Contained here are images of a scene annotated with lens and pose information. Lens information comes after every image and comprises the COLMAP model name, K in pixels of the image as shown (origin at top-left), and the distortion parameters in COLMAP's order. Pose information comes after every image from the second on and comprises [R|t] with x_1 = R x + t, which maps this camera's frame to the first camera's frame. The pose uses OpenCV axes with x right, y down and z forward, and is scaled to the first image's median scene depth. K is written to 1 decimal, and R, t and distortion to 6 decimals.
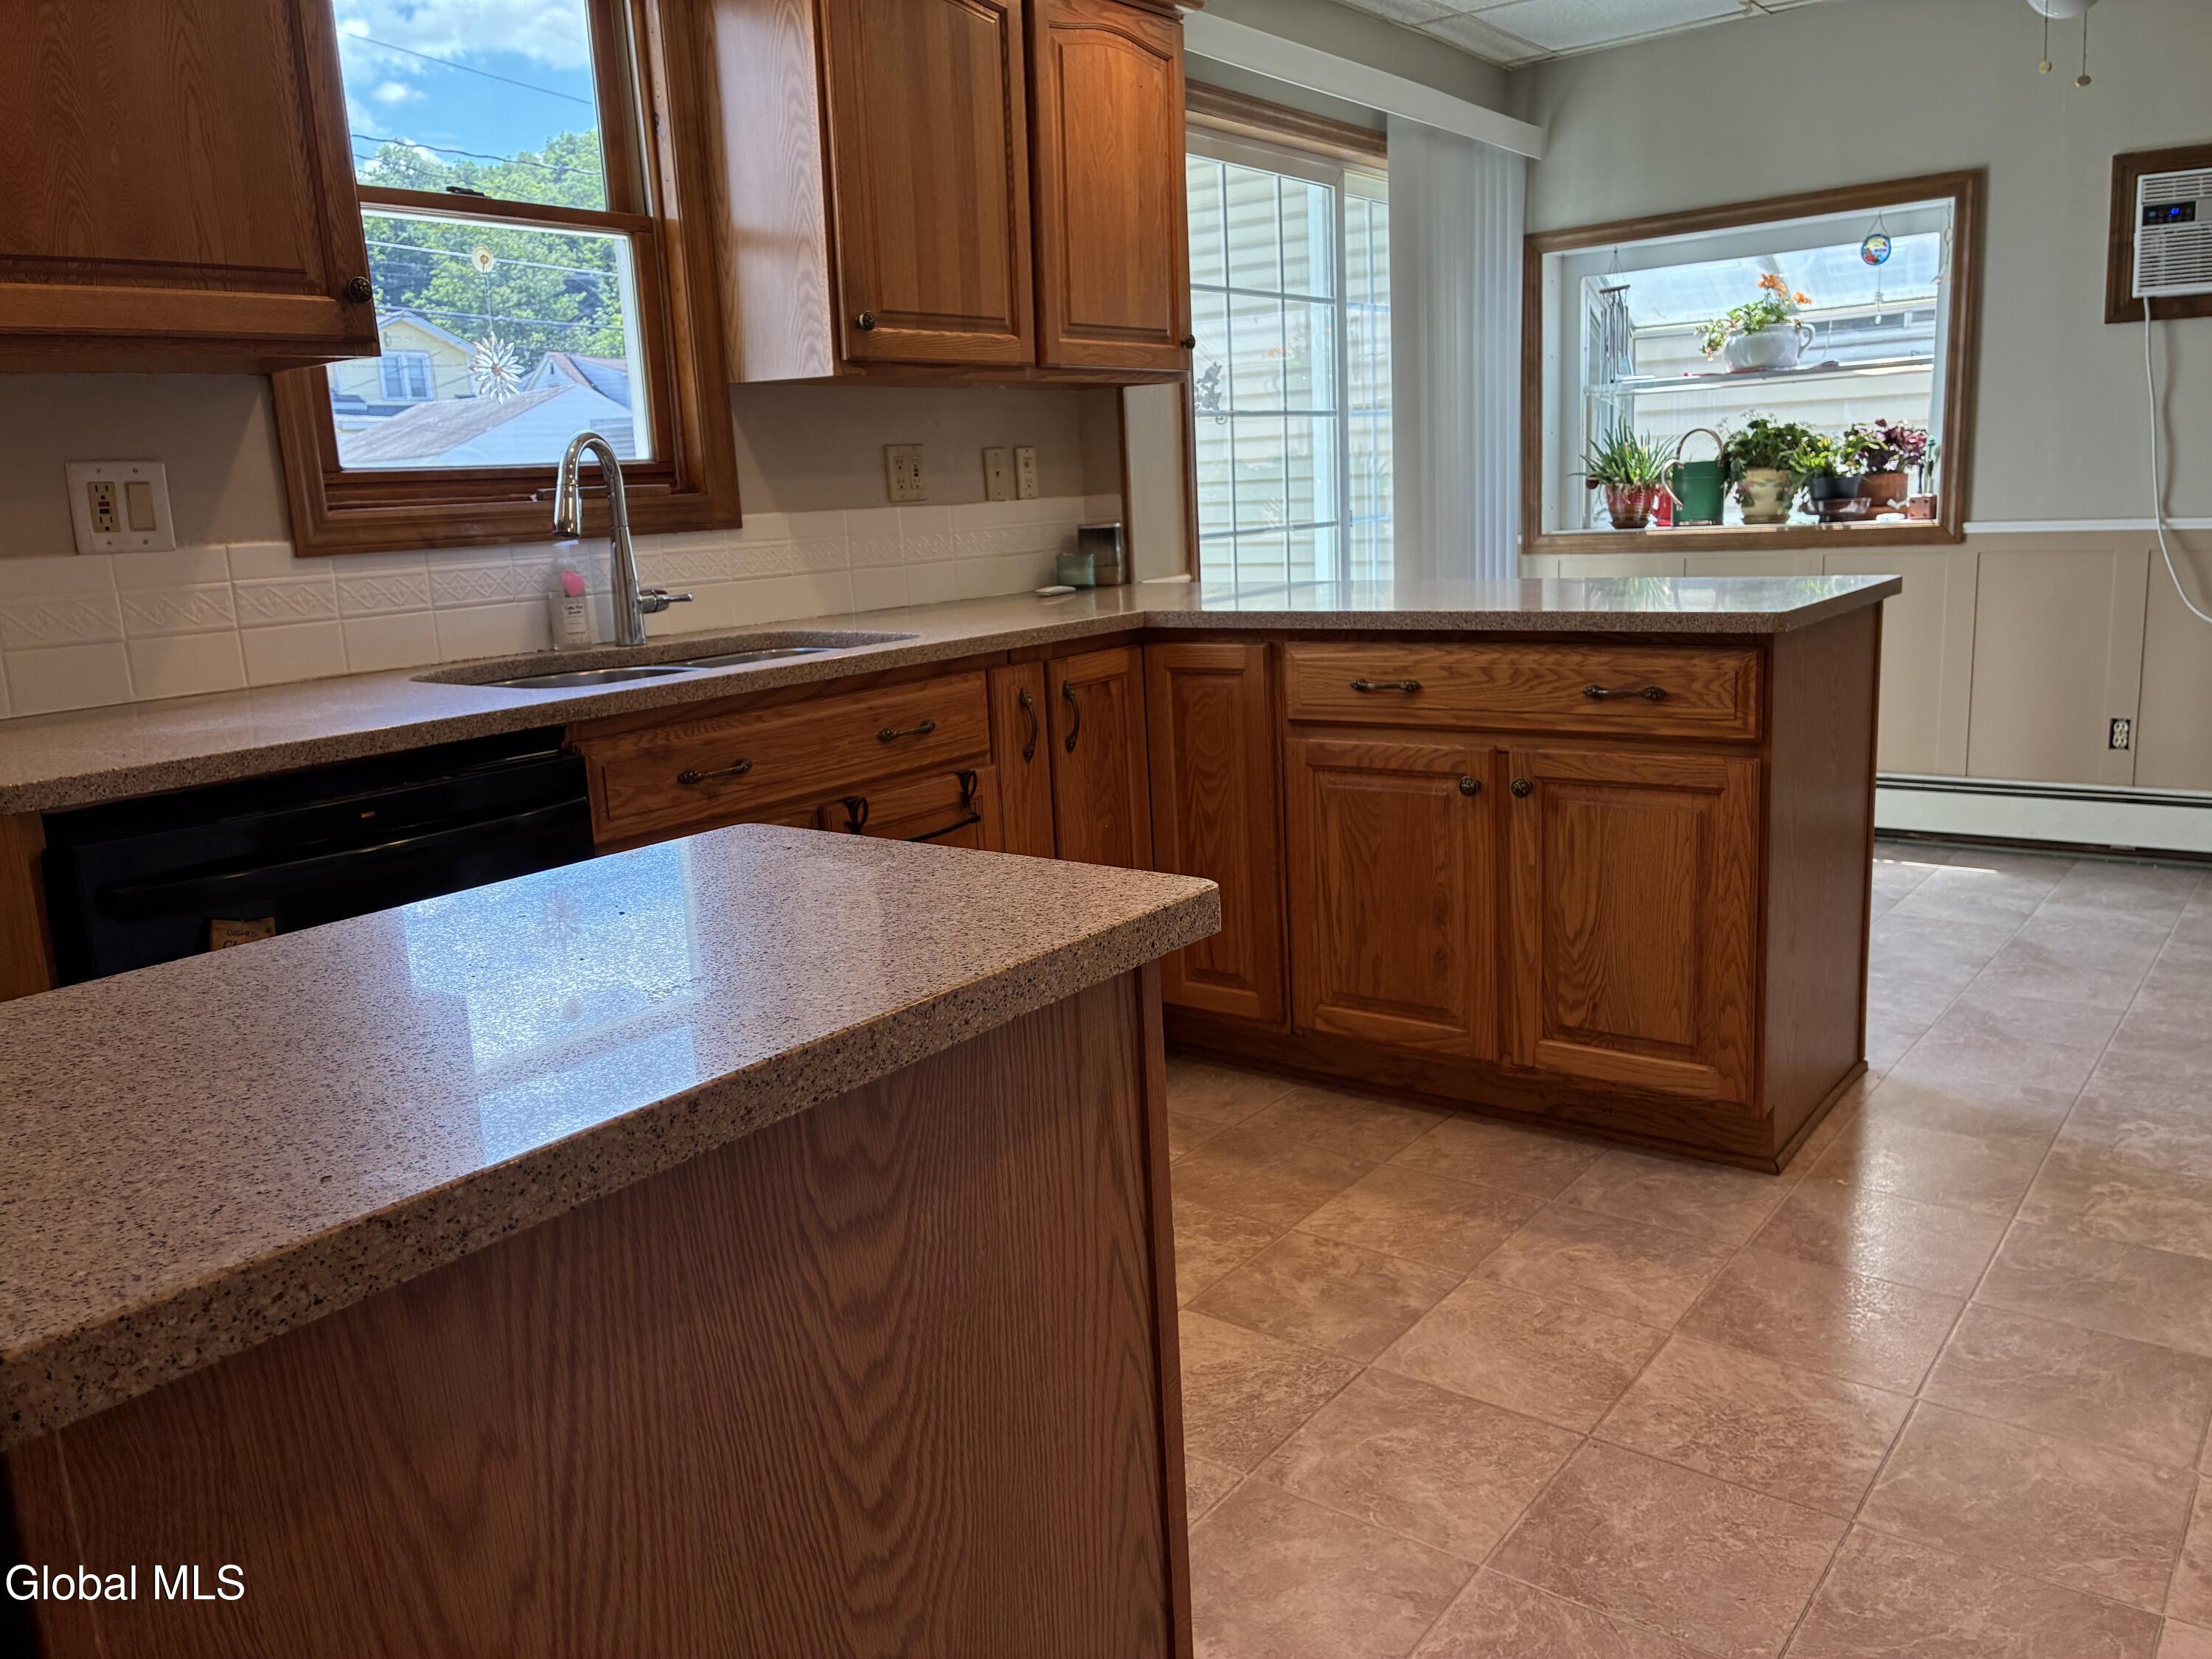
lens RADIAL K [[1673.5, 0, 1092.4], [0, 1673.5, 820.4], [0, 0, 1]] dist [0.056045, -0.083758]
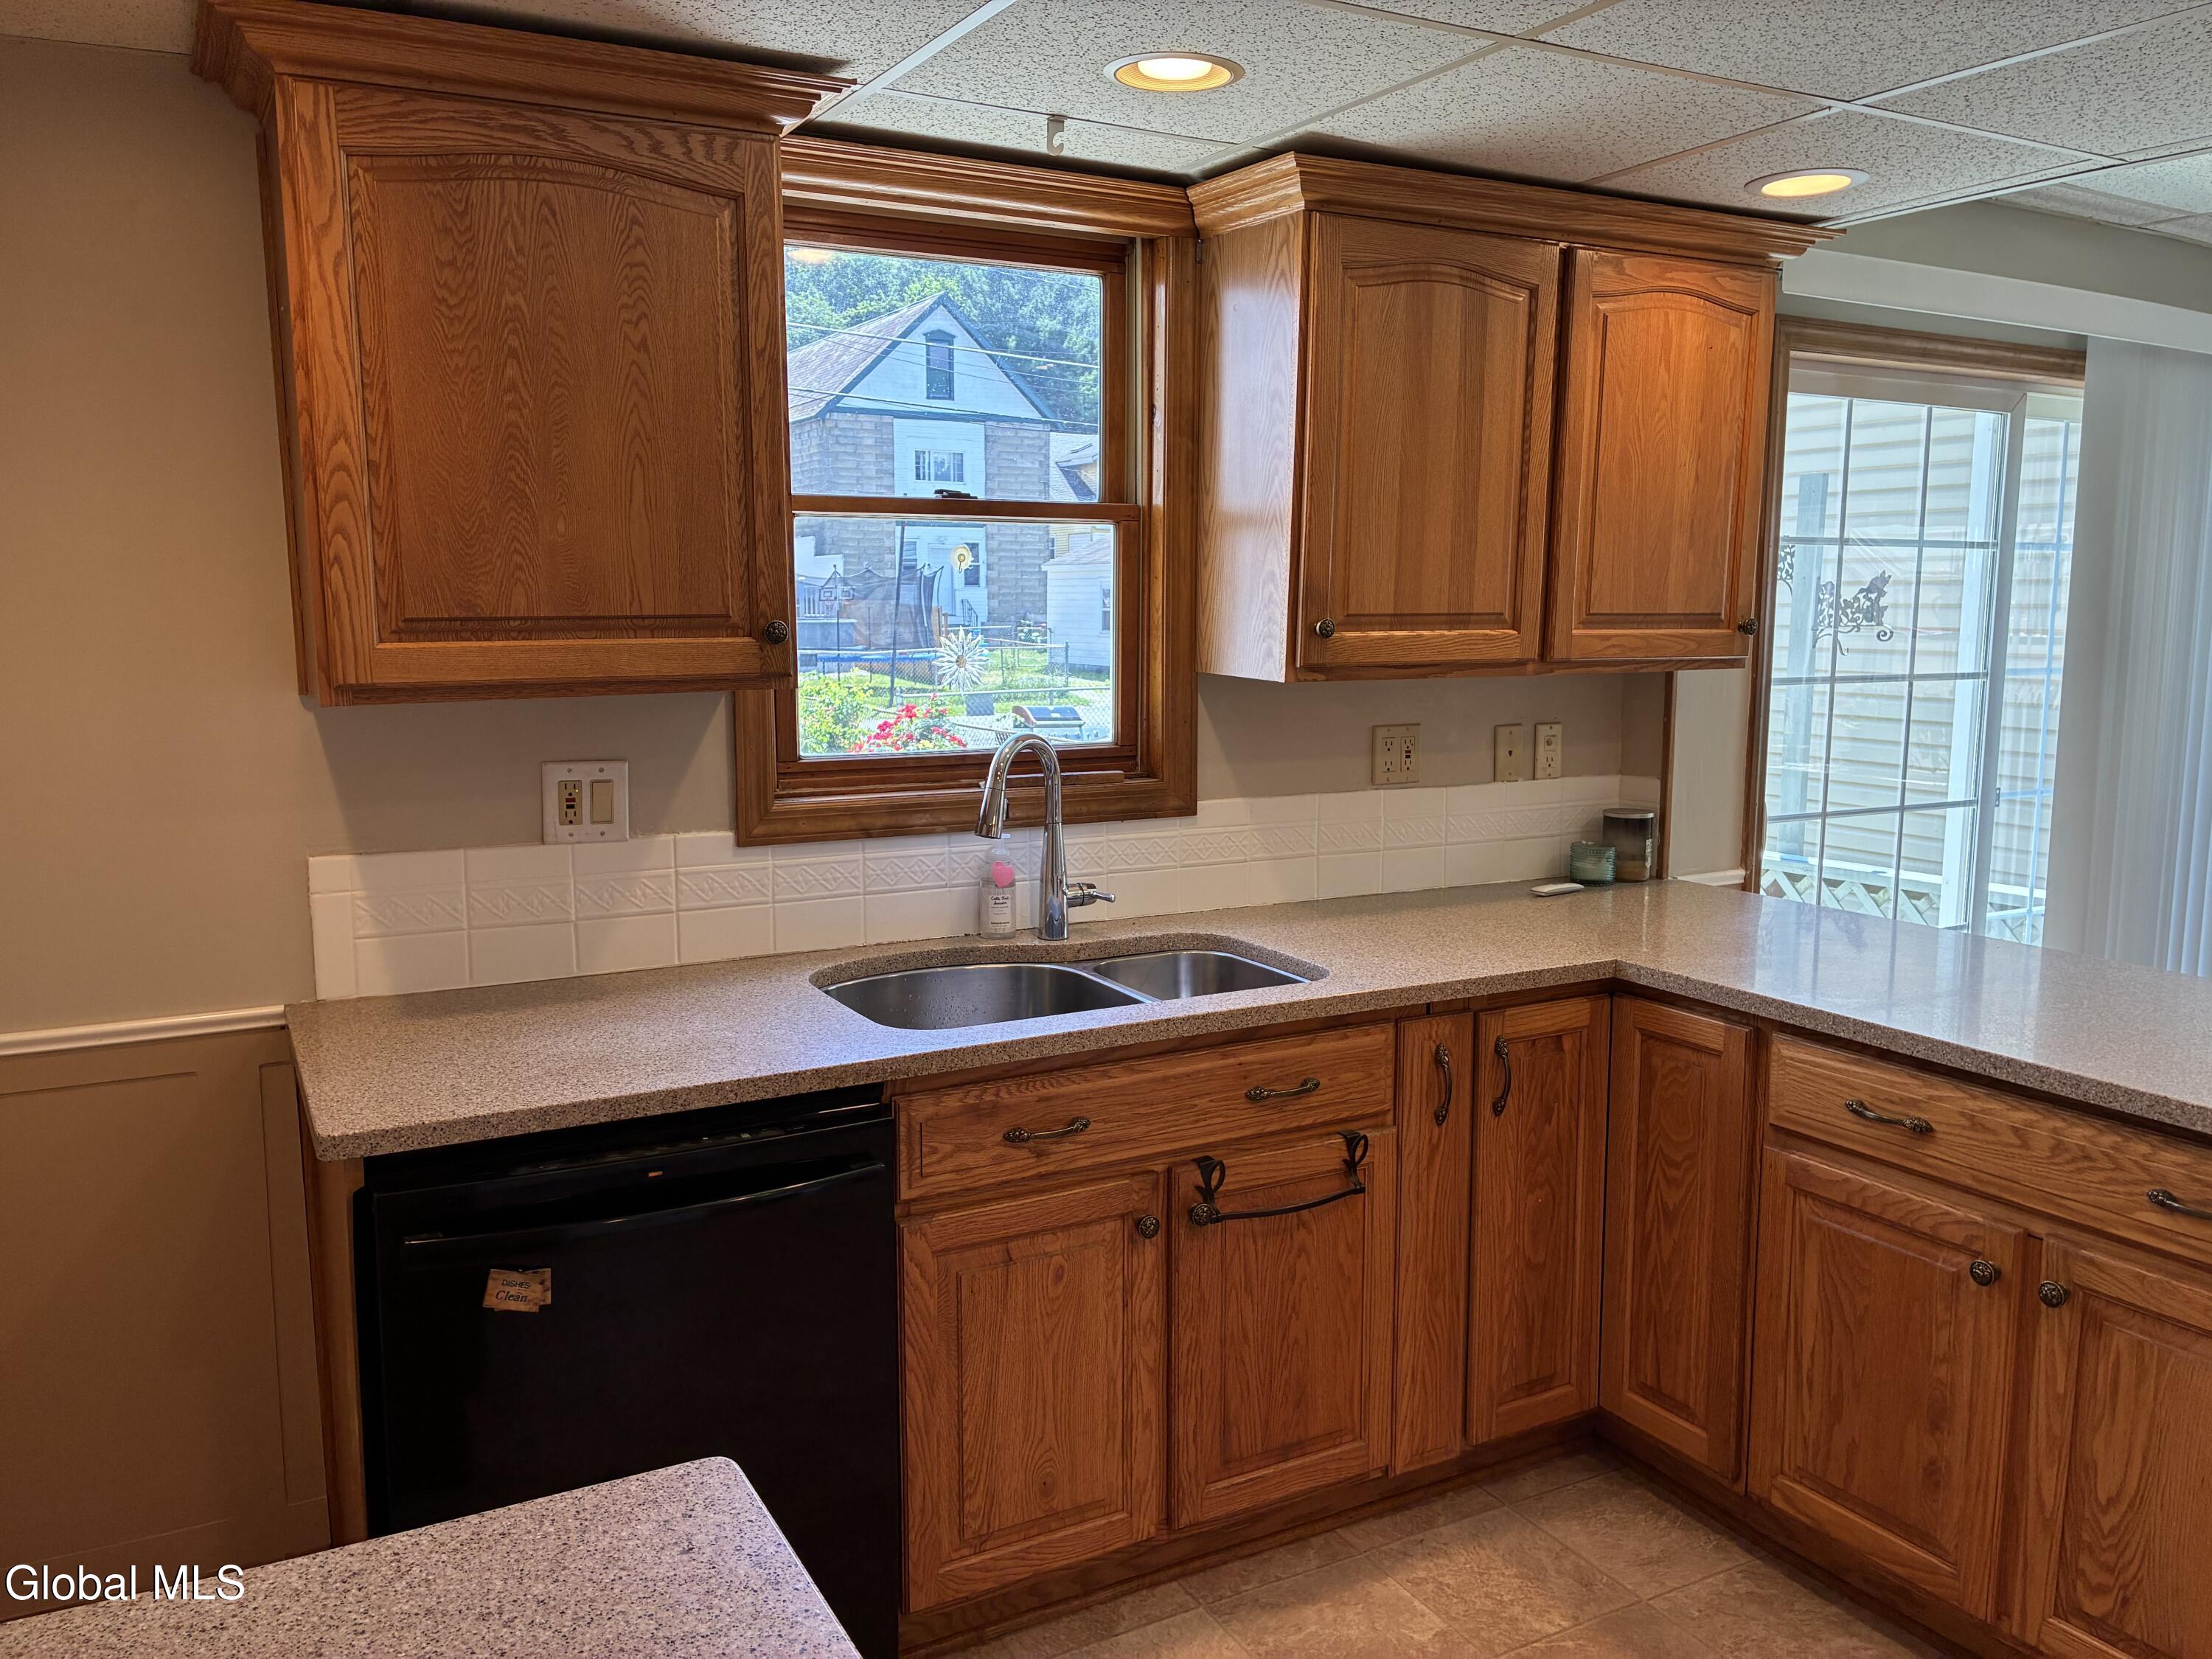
lens RADIAL K [[1673.5, 0, 1089.5], [0, 1673.5, 822.1], [0, 0, 1]] dist [0.056045, -0.083758]
pose [[0.912150, 0.105229, -0.396117, 0.131943], [-0.127106, 0.991456, -0.029308, -0.148918], [0.389648, 0.077082, 0.917732, 0.099466]]
